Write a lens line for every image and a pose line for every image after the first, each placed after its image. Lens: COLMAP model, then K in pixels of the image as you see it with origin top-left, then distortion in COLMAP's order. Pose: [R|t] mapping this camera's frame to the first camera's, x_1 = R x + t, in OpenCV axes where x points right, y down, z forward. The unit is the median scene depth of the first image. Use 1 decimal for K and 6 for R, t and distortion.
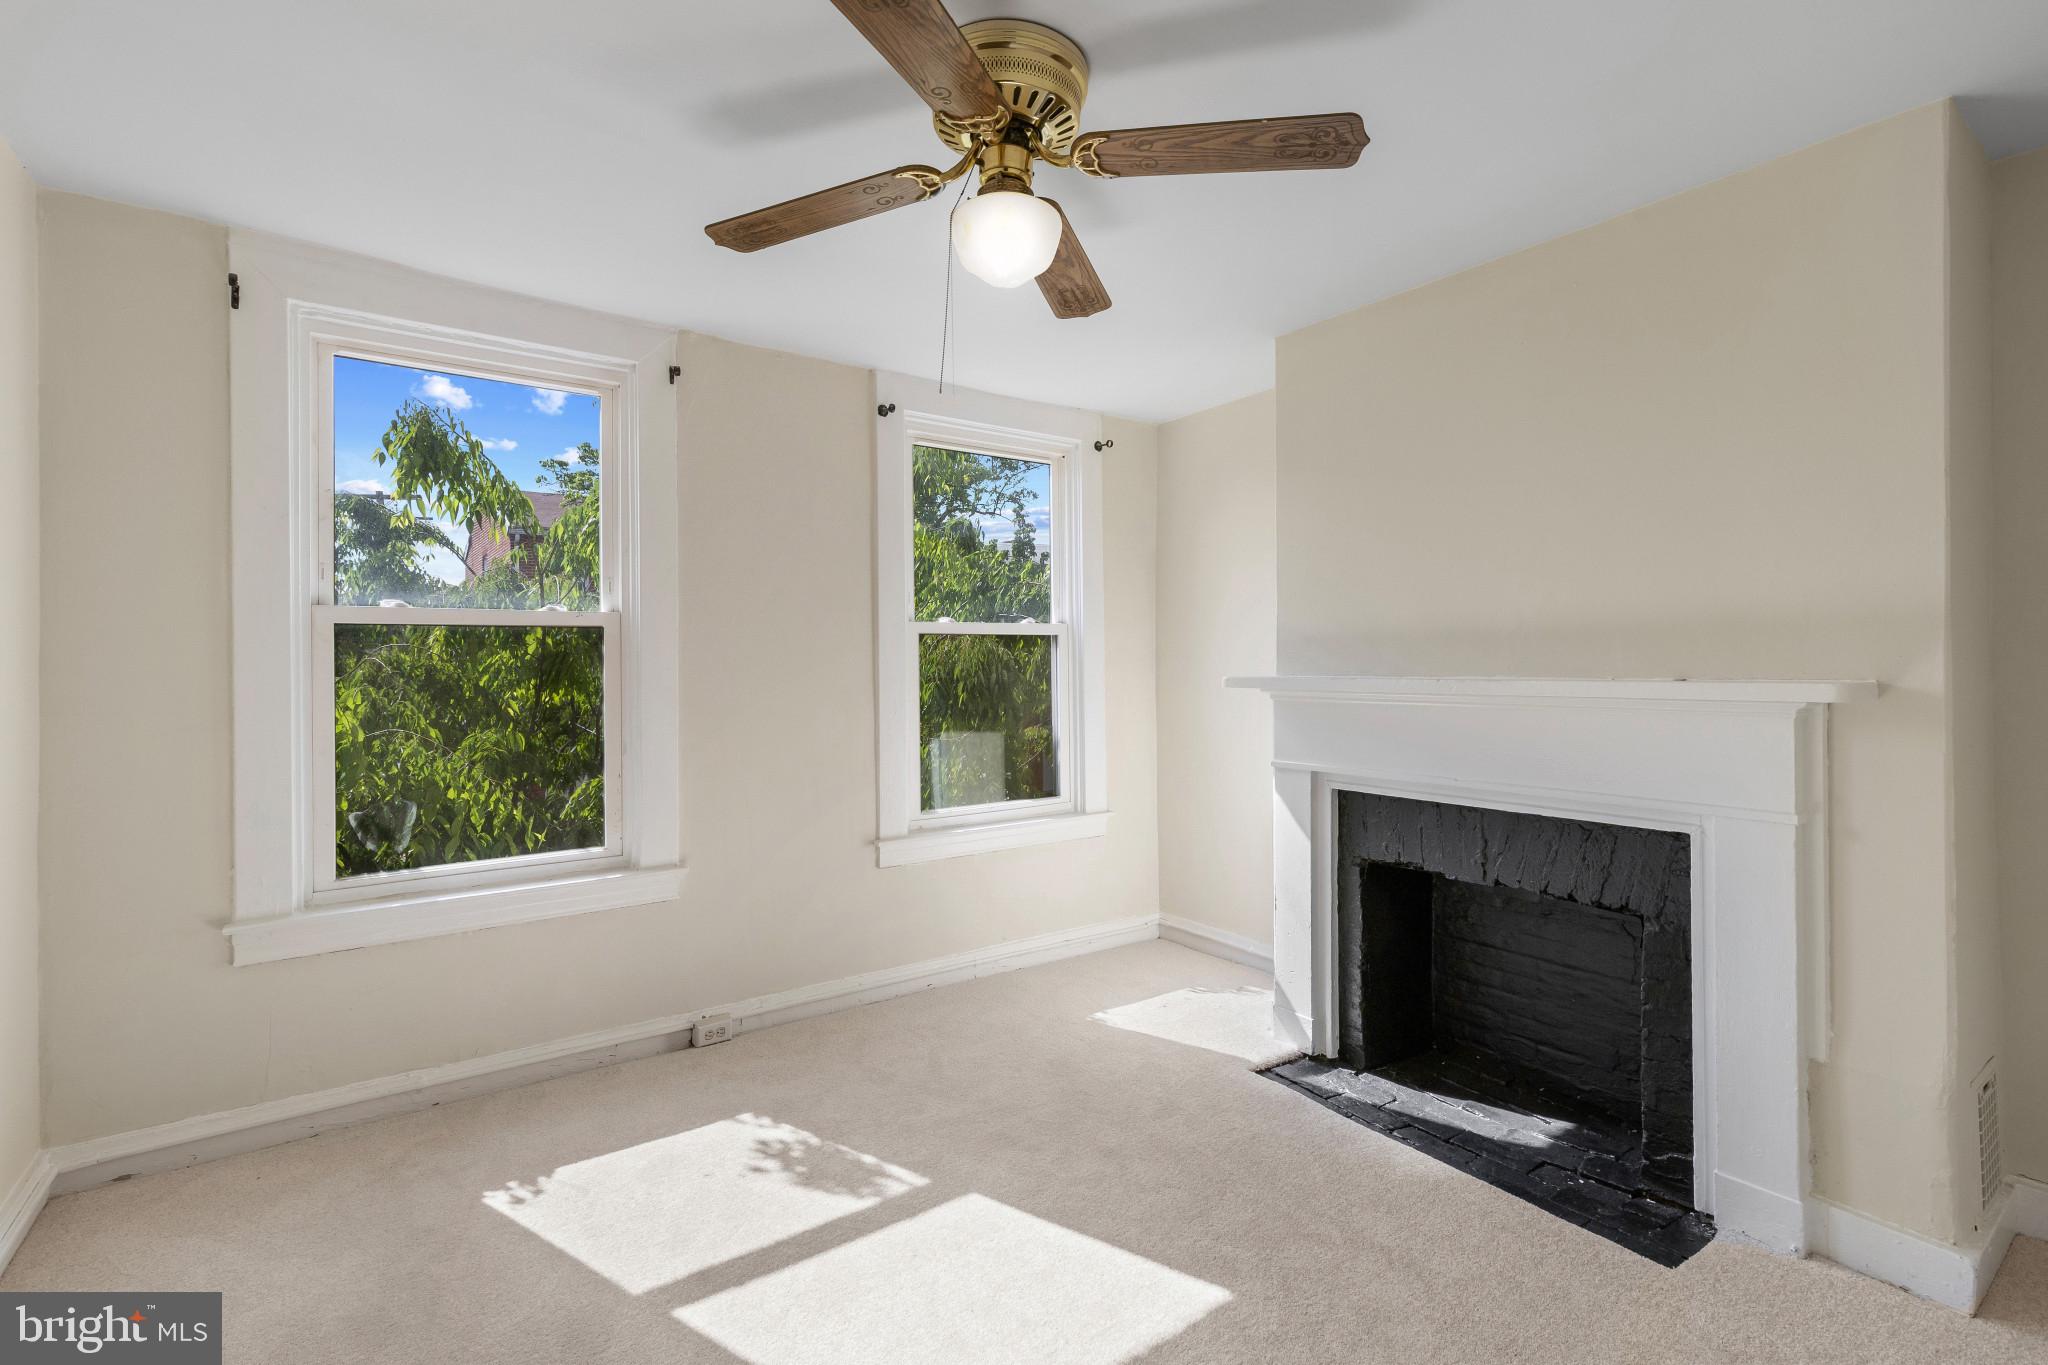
lens RADIAL K [[928.3, 0, 1030.9], [0, 928.3, 655.3], [0, 0, 1]] dist [0.002928, -0.003886]
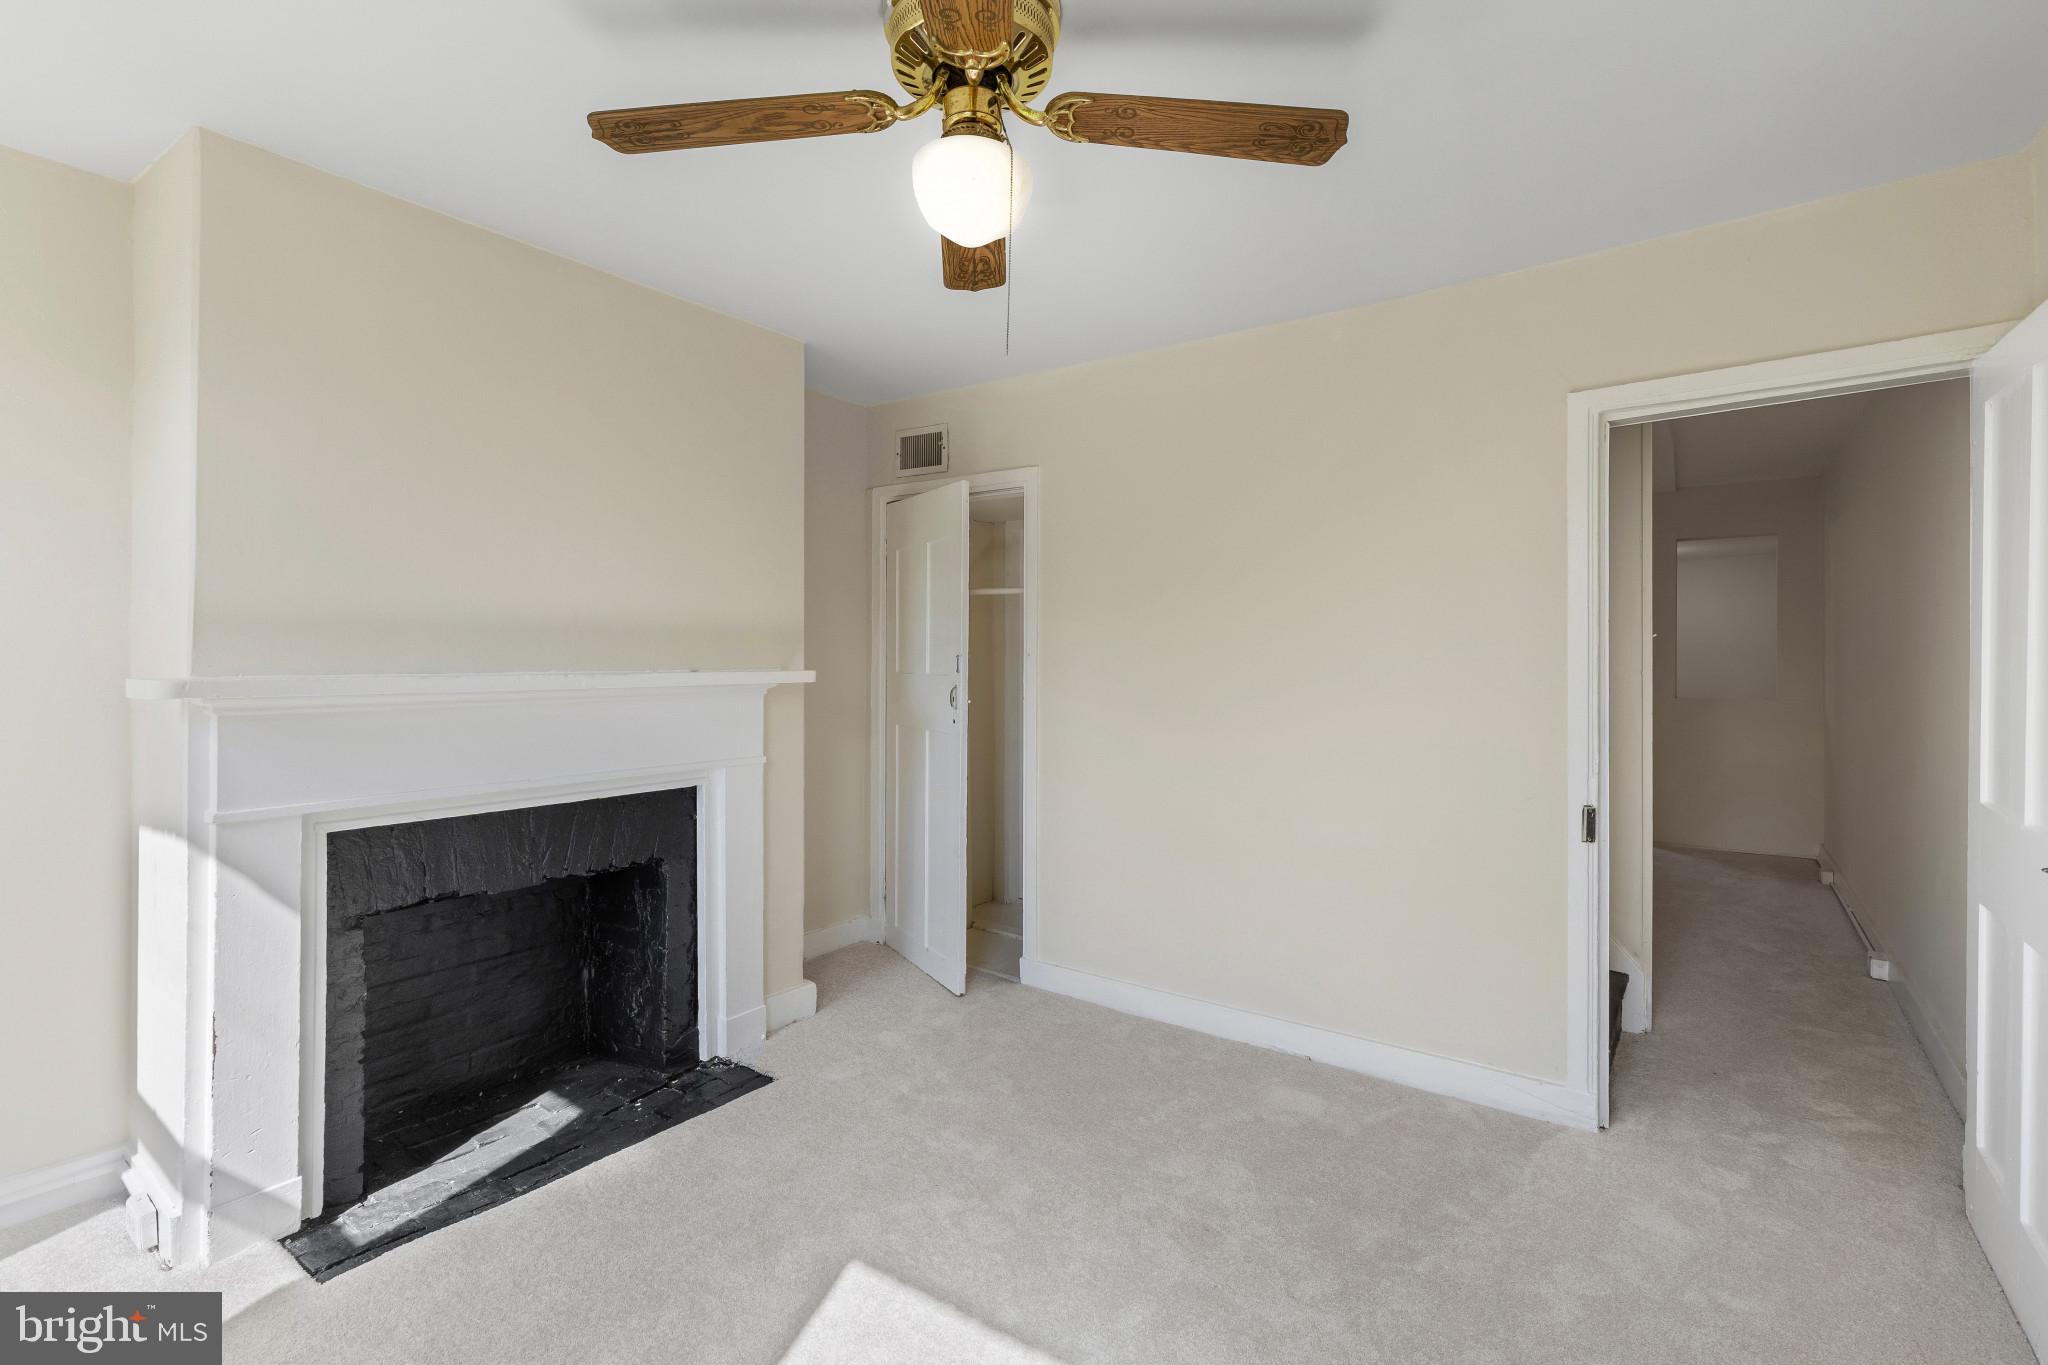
lens RADIAL K [[928.3, 0, 1030.9], [0, 928.3, 655.3], [0, 0, 1]] dist [0.002928, -0.003886]
pose [[-0.335682, 0.009999, 0.941922, -0.617706], [-0.009324, 0.999859, -0.013937, 0.015596], [-0.941929, -0.013461, -0.335541, 0.860868]]
